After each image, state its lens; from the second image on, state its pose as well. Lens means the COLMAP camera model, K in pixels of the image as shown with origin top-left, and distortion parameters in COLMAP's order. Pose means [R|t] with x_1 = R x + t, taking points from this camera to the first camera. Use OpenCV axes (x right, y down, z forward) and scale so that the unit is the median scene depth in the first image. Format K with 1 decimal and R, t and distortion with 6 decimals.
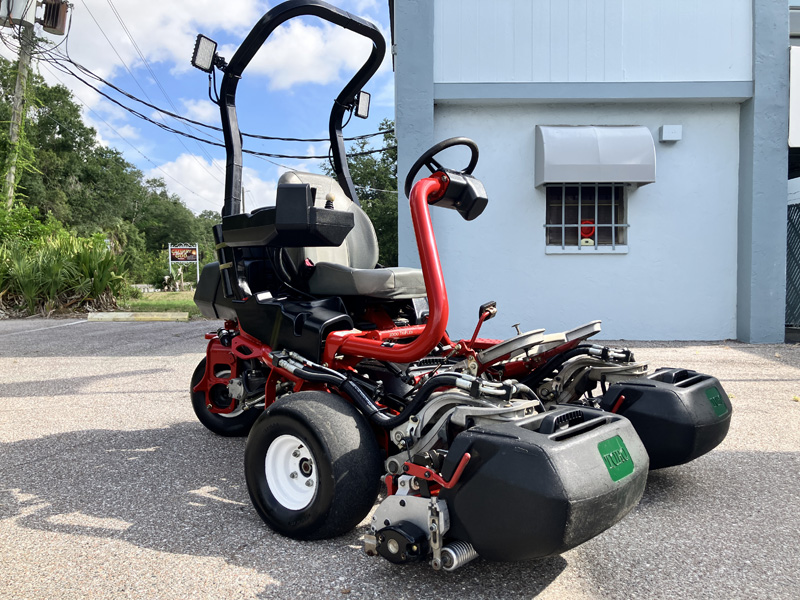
lens RADIAL K [[652.1, 0, 397.7], [0, 652.1, 302.6], [0, 0, 1]] dist [0.001597, -0.006128]
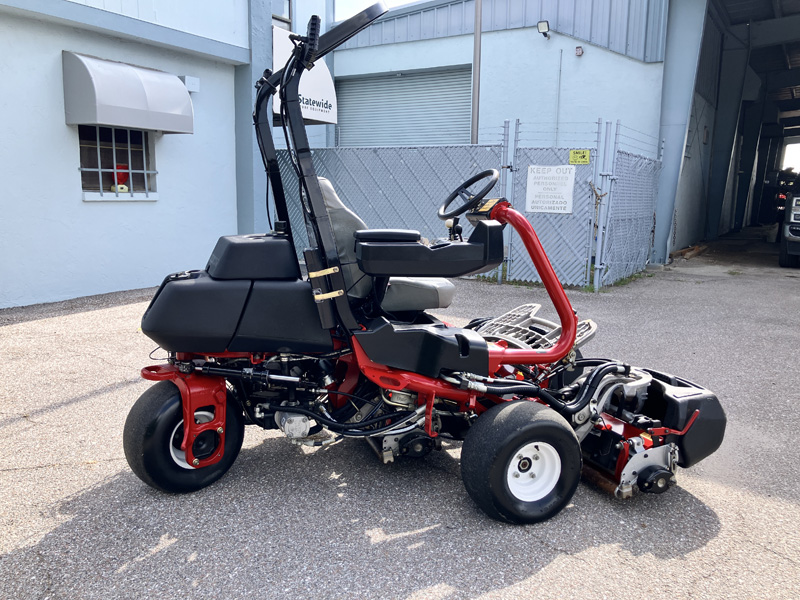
lens RADIAL K [[652.1, 0, 395.6], [0, 652.1, 298.2], [0, 0, 1]] dist [0.001597, -0.006128]
pose [[0.523486, -0.123804, 0.842991, -0.324548], [0.016253, 0.990658, 0.135398, -0.056939], [-0.851879, -0.057178, 0.520608, 0.156579]]
